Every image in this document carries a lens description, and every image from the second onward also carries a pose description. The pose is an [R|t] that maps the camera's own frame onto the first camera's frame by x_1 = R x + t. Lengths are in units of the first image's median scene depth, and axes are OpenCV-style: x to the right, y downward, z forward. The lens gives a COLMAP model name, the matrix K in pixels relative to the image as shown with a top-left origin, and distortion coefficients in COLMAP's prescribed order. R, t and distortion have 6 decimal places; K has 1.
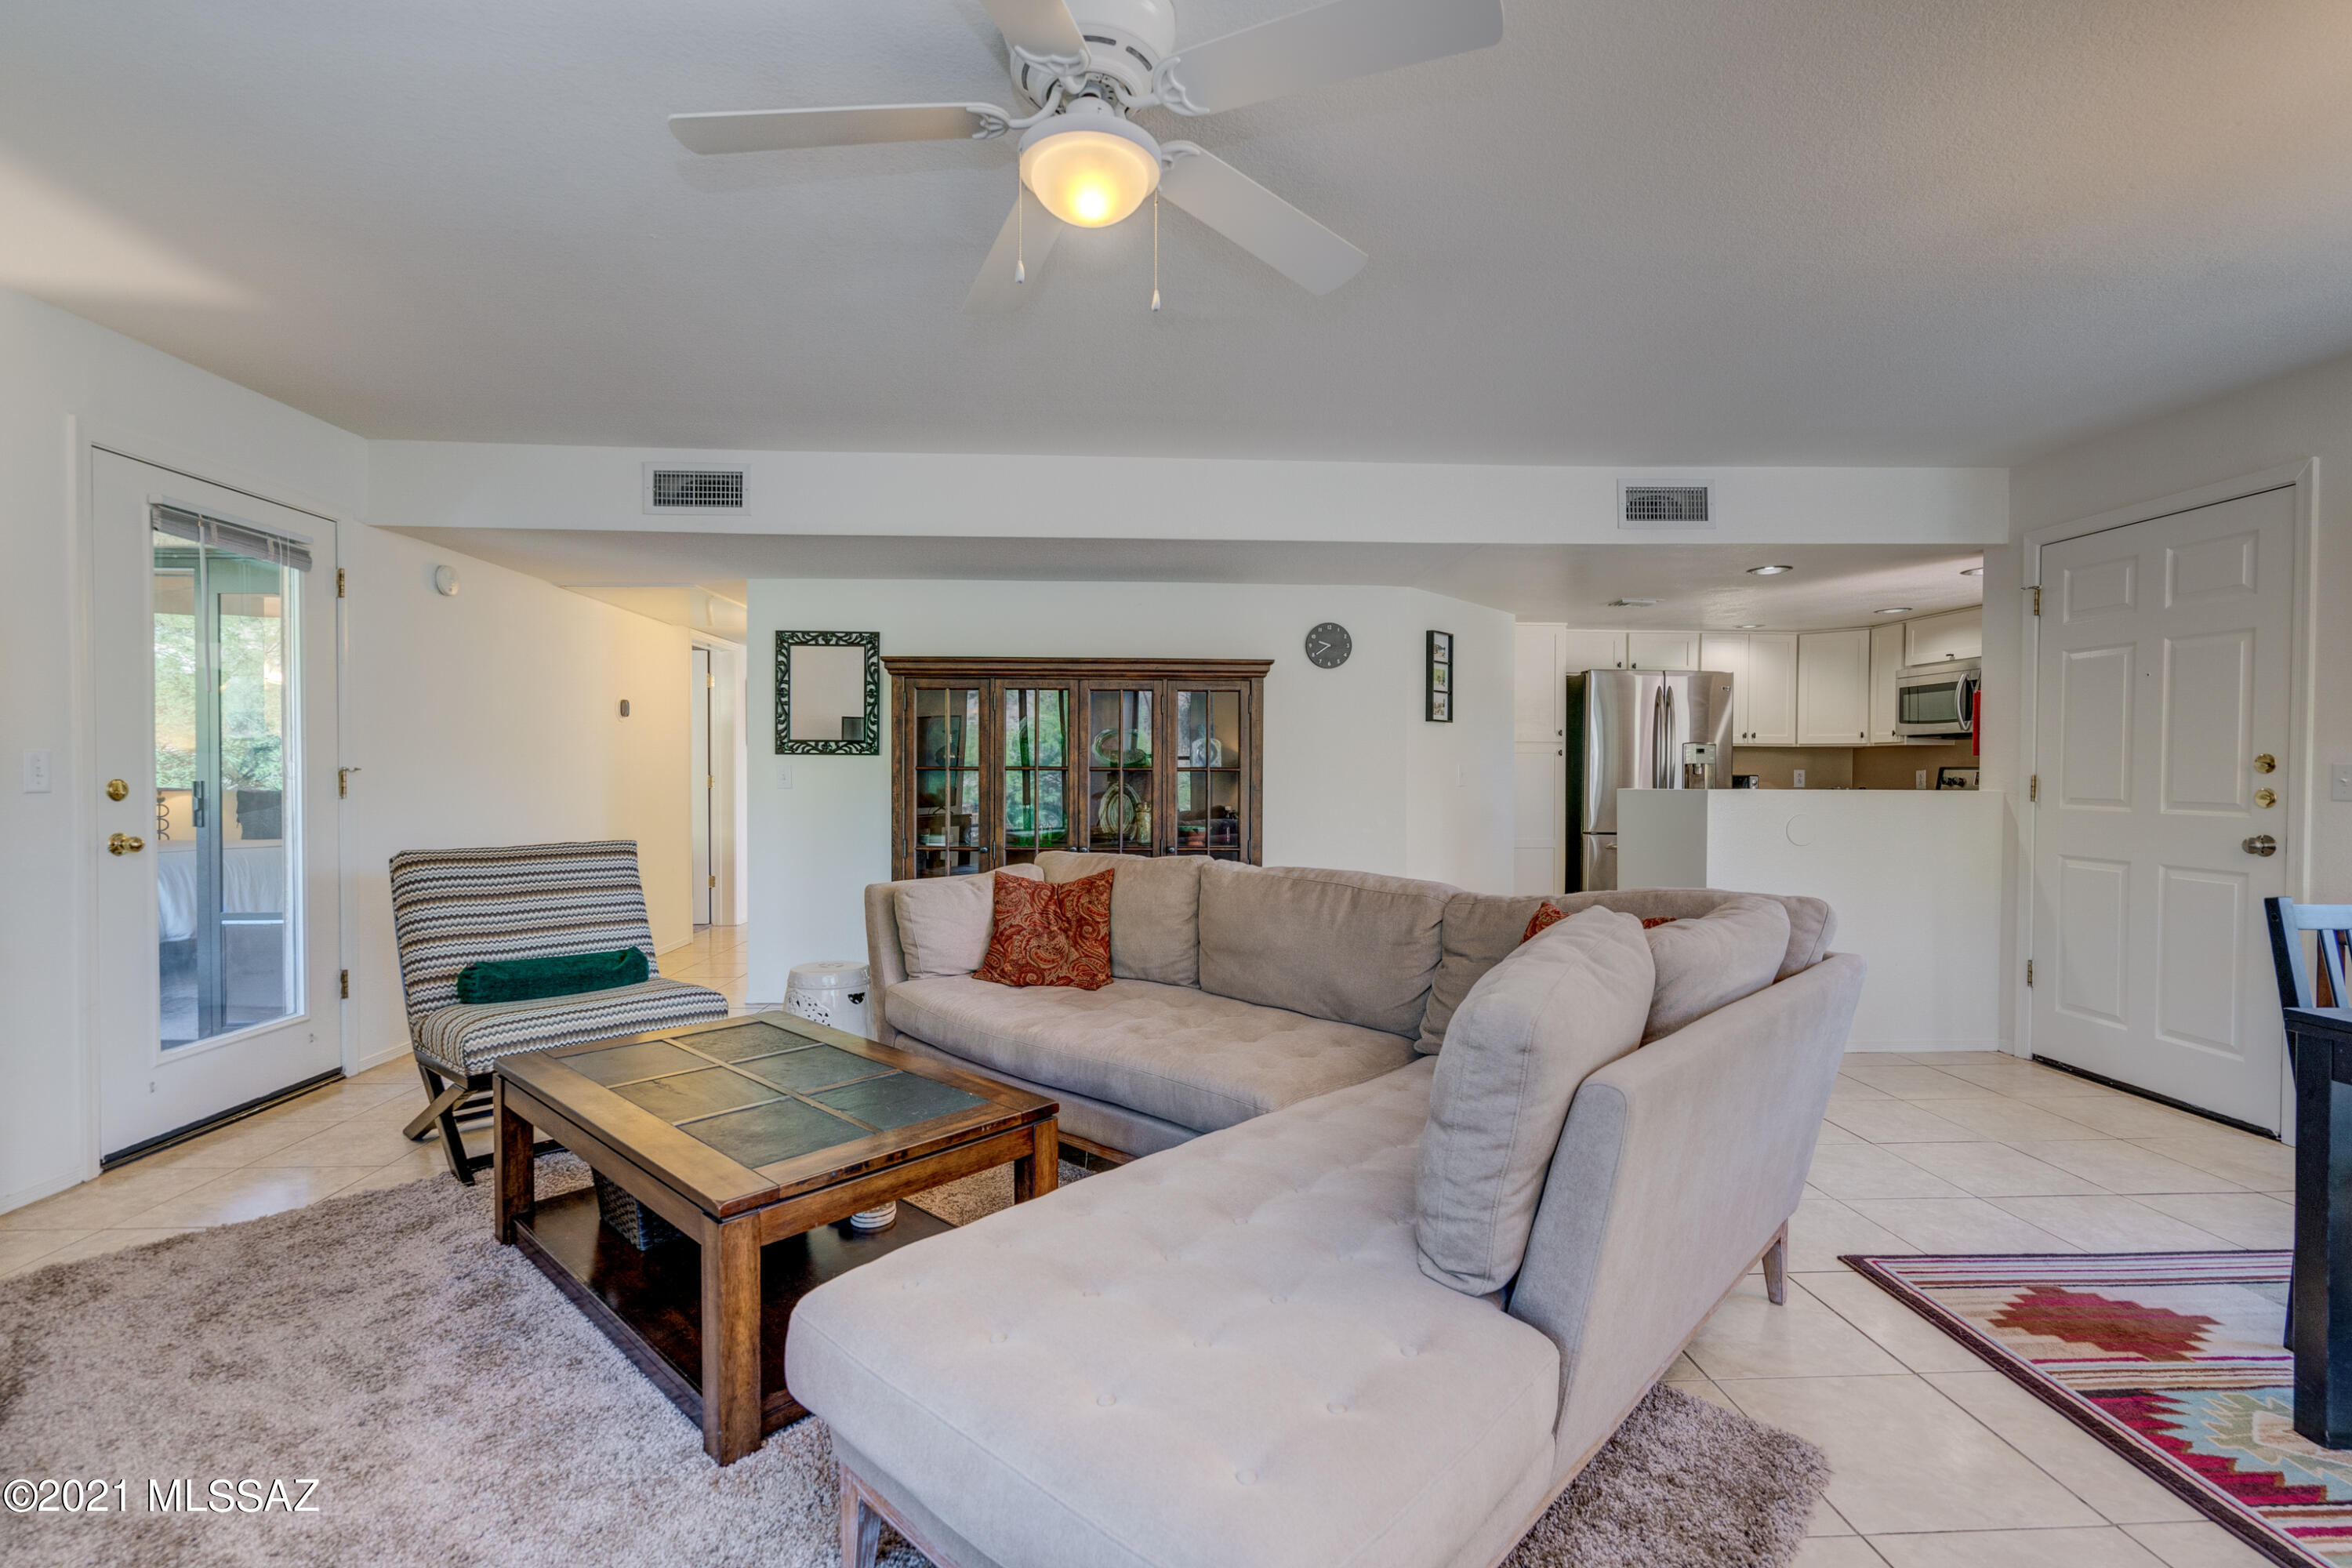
lens RADIAL K [[1052.5, 0, 1207.5], [0, 1052.5, 790.2], [0, 0, 1]] dist [0.002320, 0.000835]
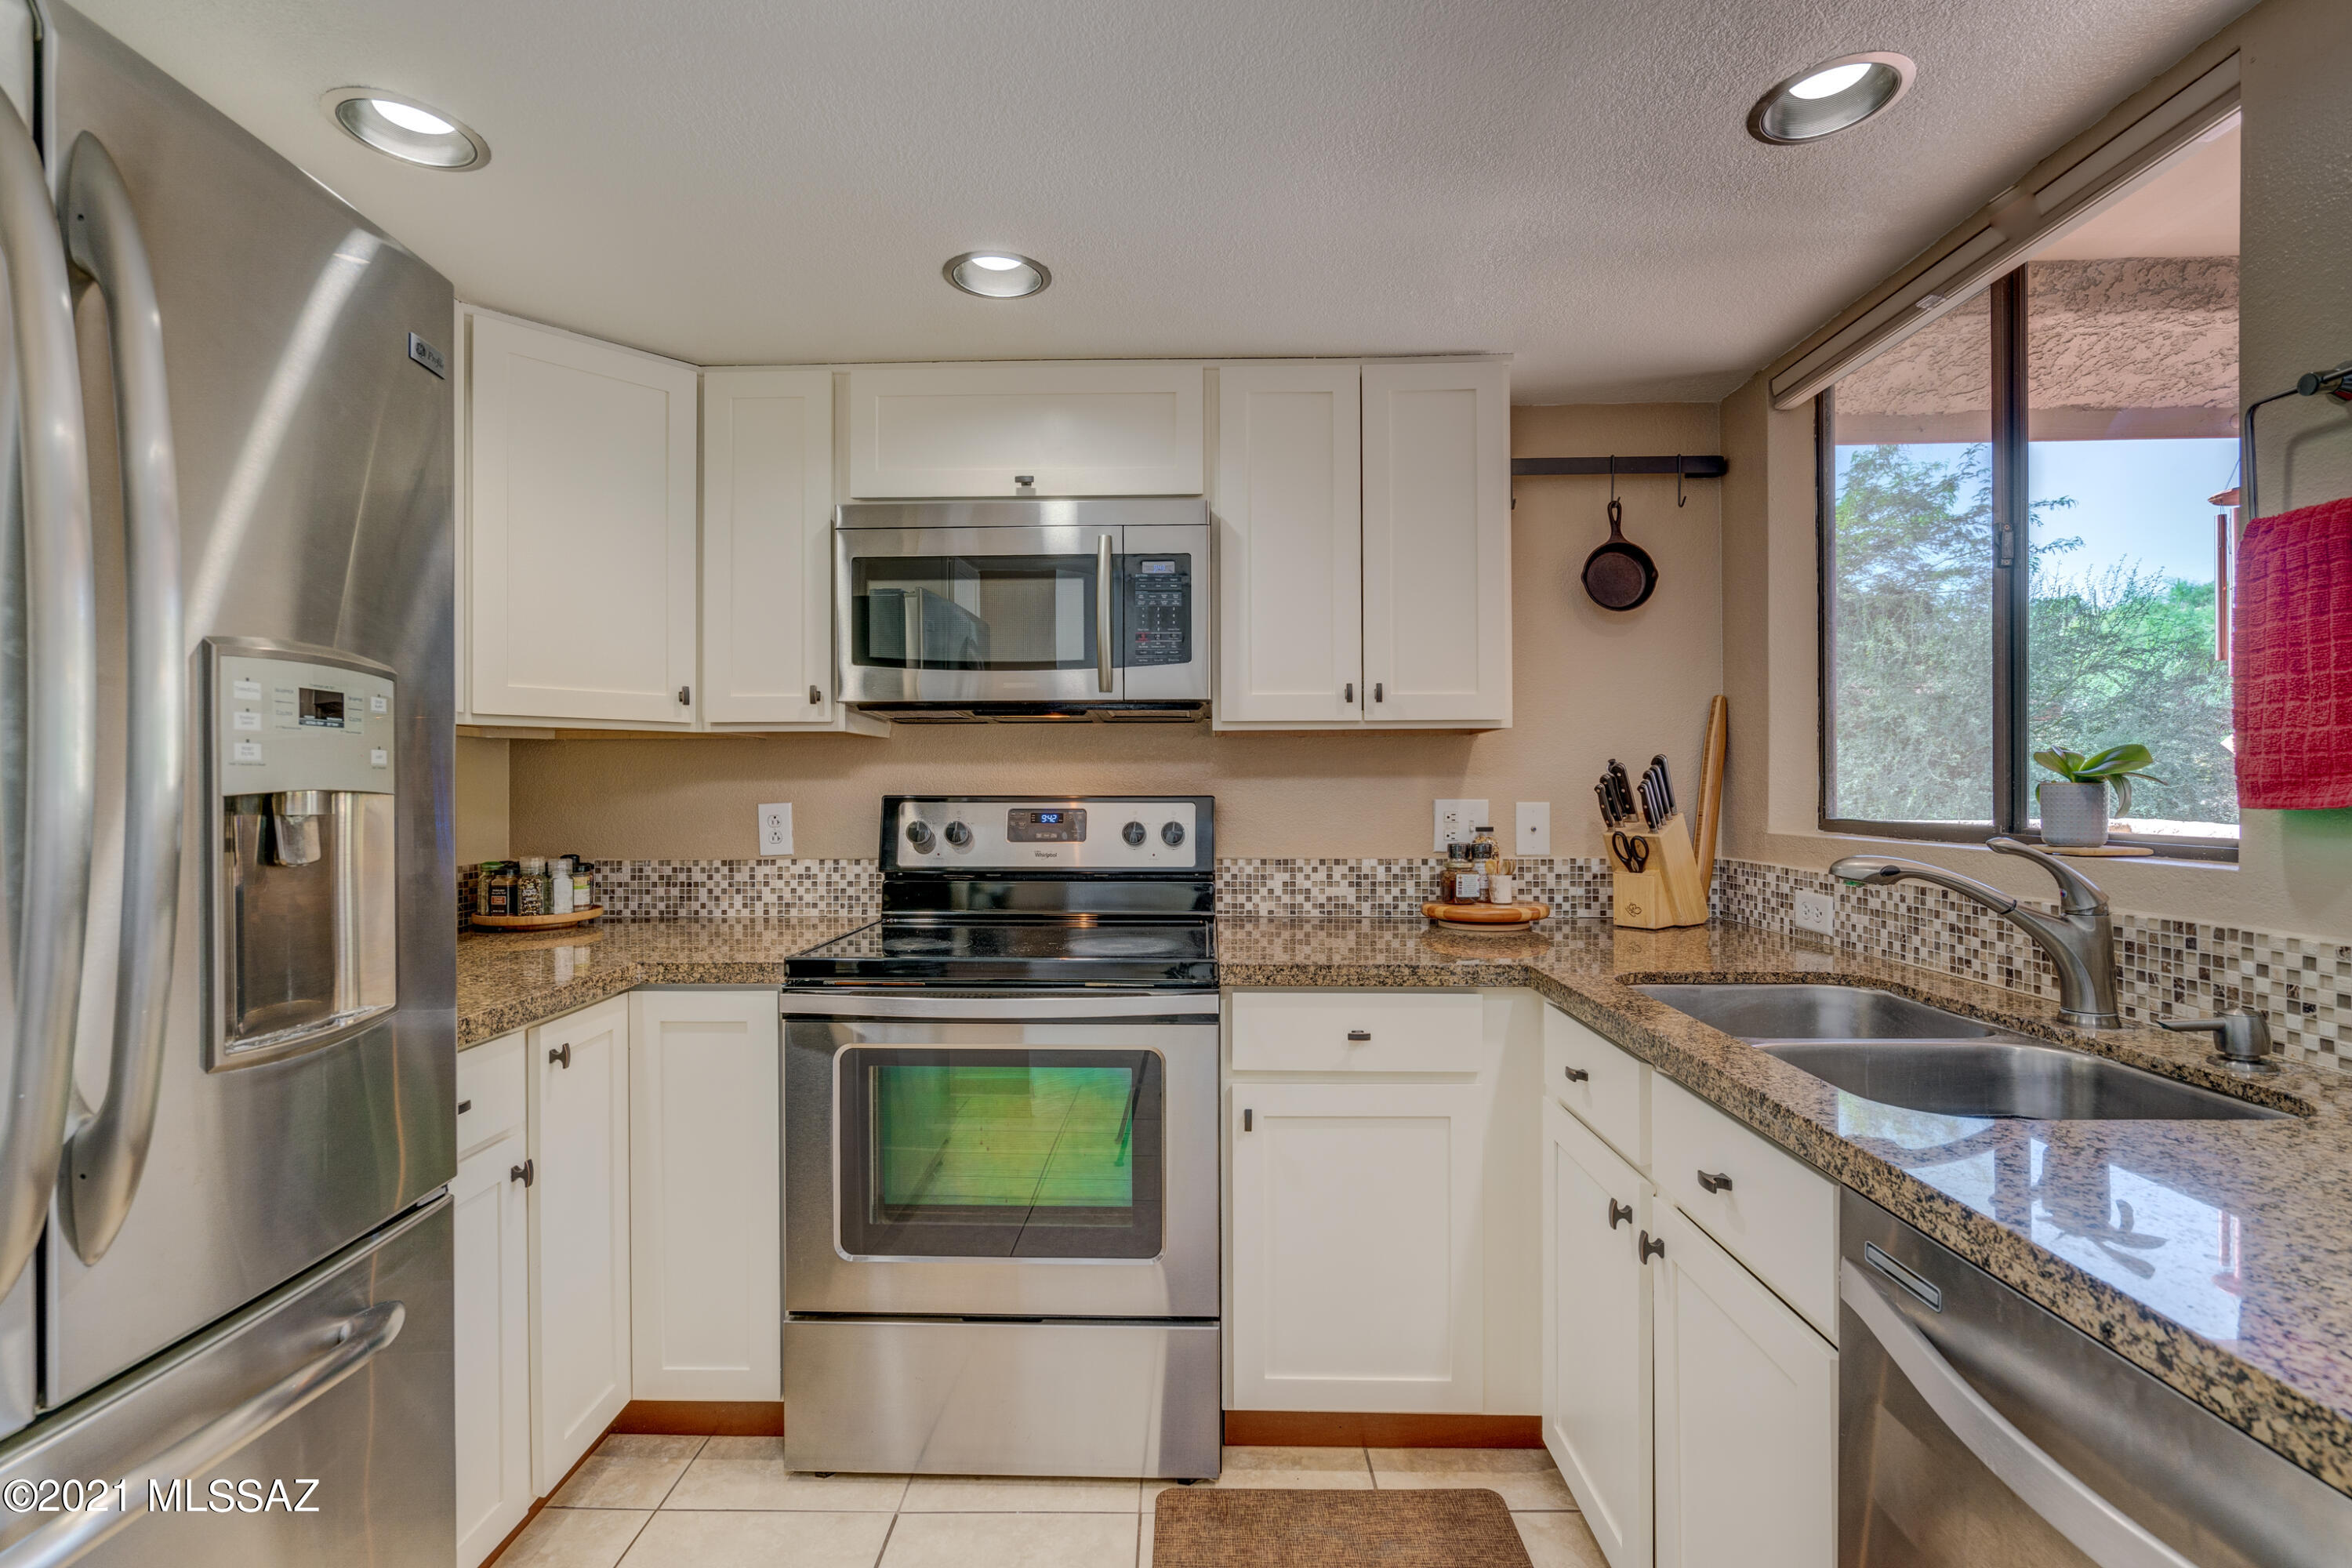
lens RADIAL K [[1085.9, 0, 1195.4], [0, 1085.9, 782.0], [0, 0, 1]] dist [-0.014237, 0.003257]
pose [[0.072134, -0.000711, 0.997395, 0.345951], [0.023304, 0.999728, -0.000973, -0.025054], [-0.997123, 0.023313, 0.072131, 0.914742]]
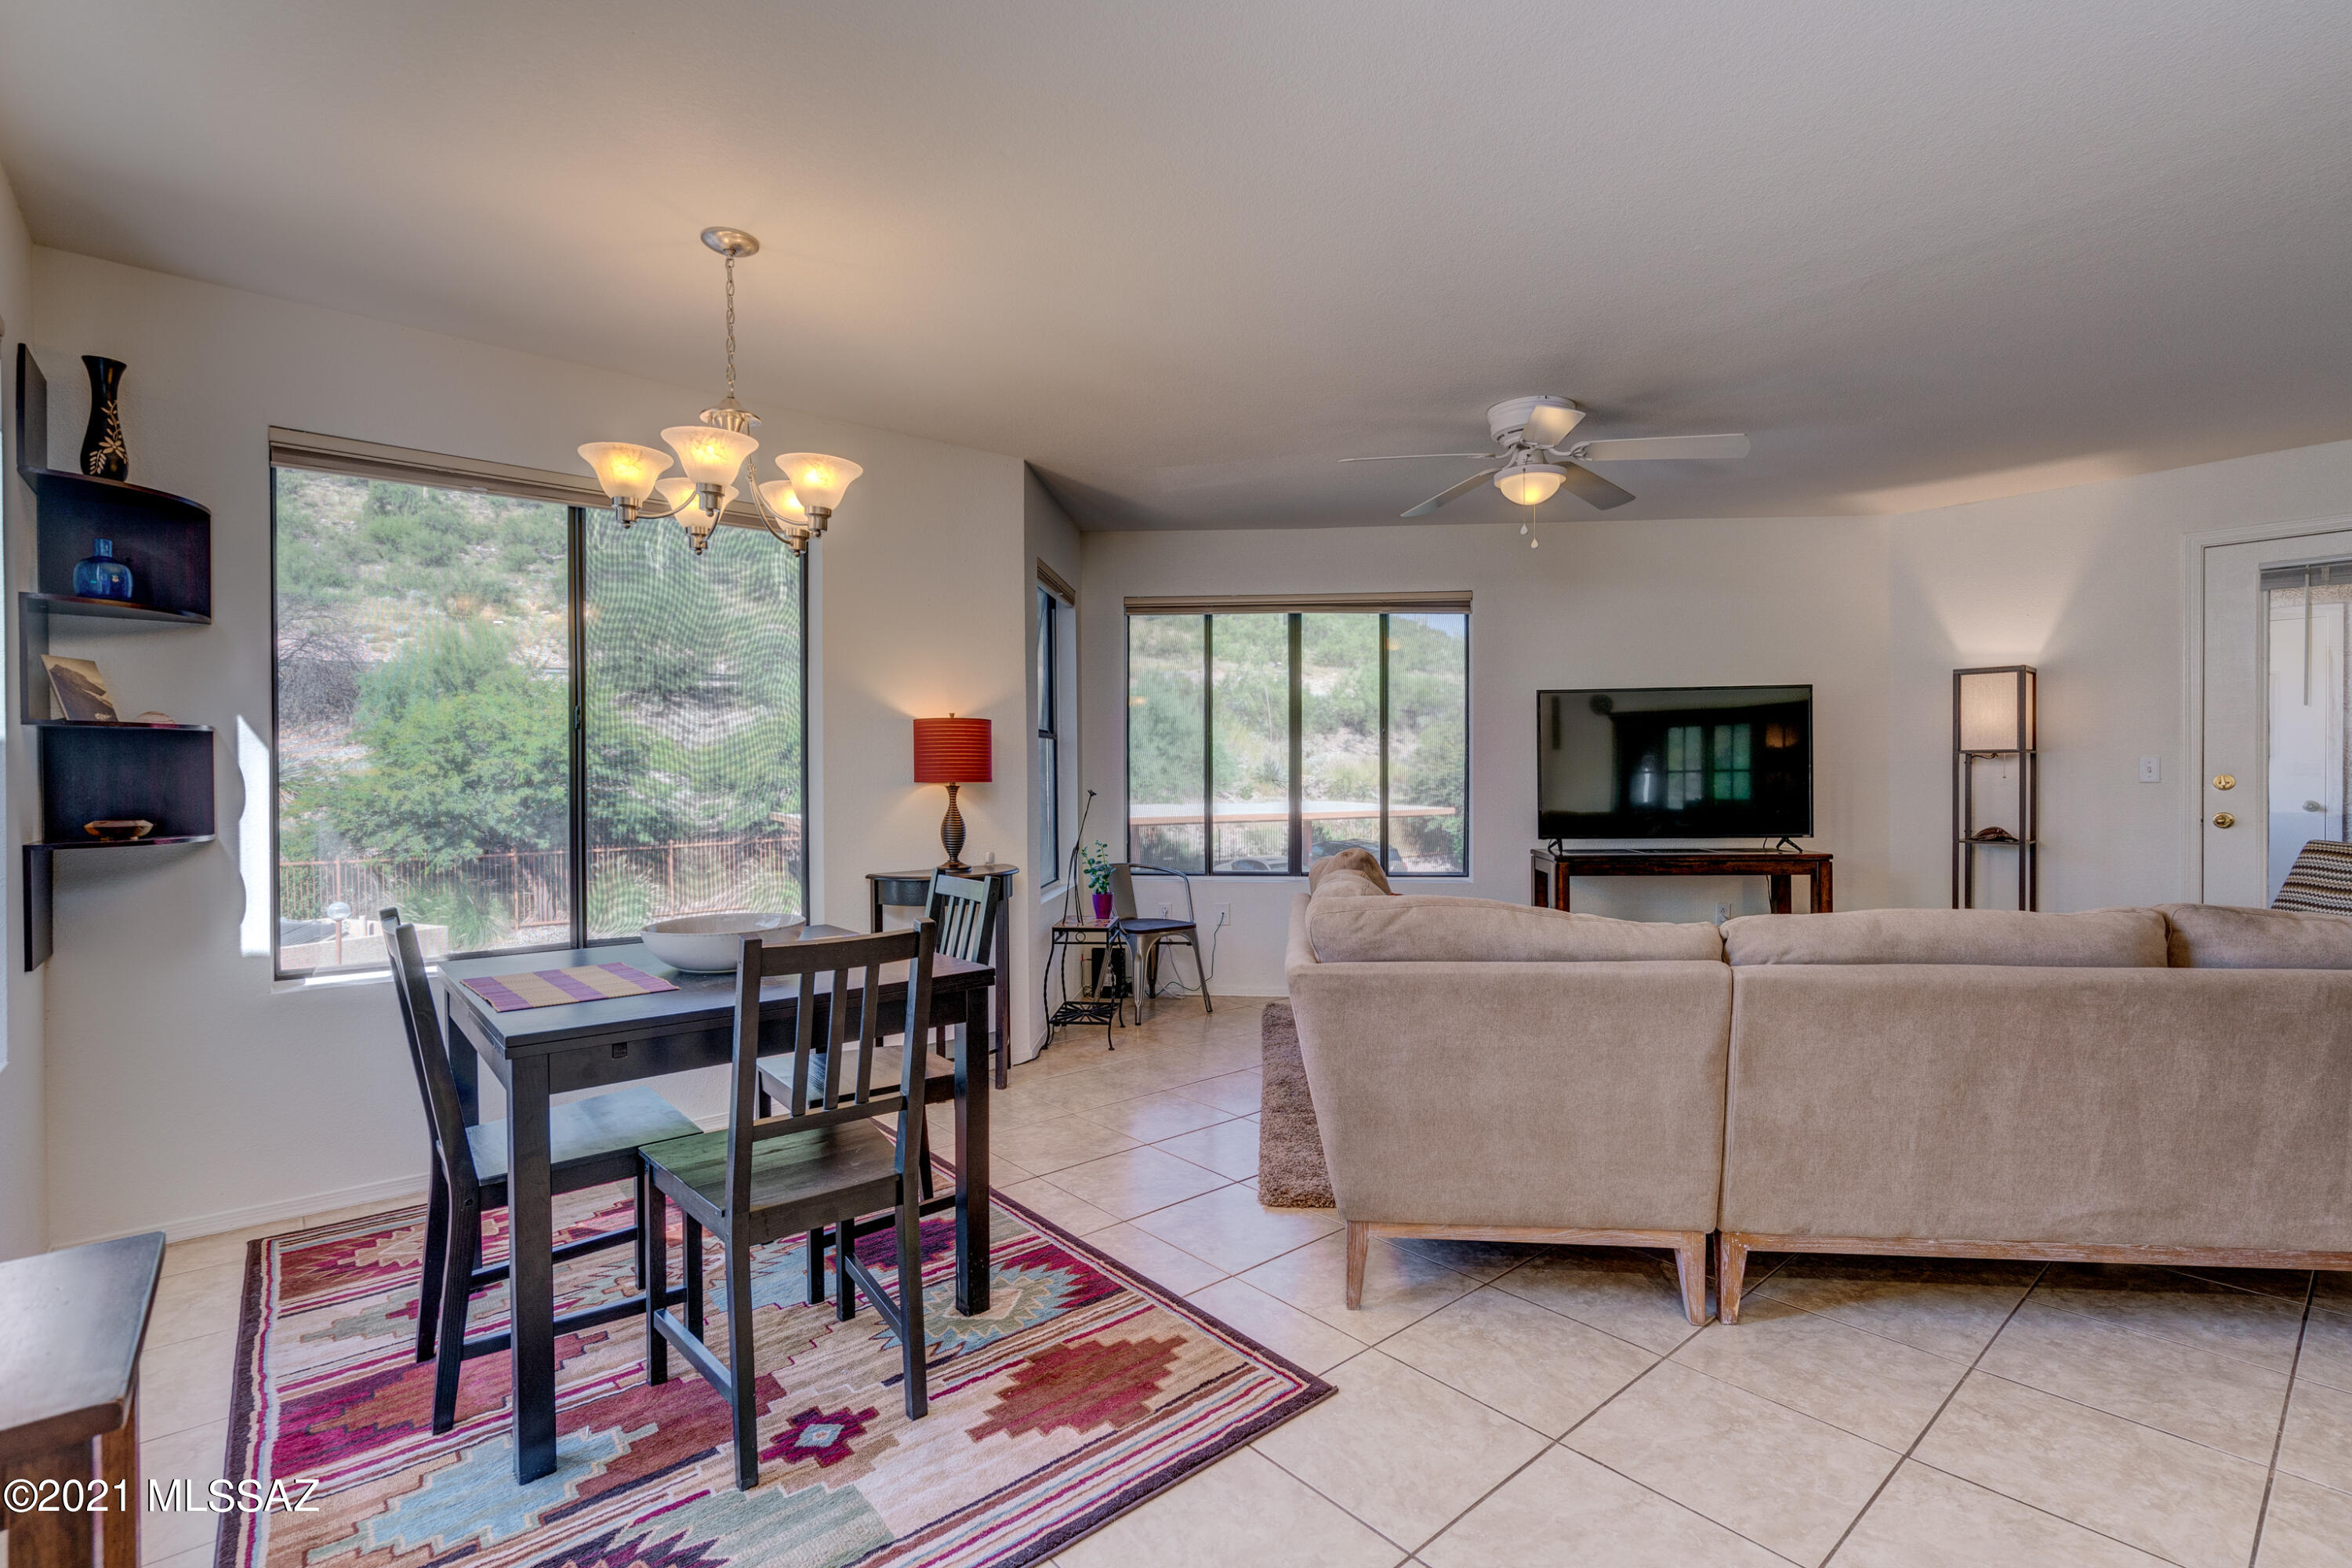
lens RADIAL K [[1103.9, 0, 1124.8], [0, 1103.9, 781.4], [0, 0, 1]] dist [-0.002316, 0.001031]
pose [[-0.834437, 0.006855, -0.551061, 0.469898], [-0.005963, 0.999752, 0.021465, -0.011364], [0.551072, 0.021197, -0.834189, 0.630915]]
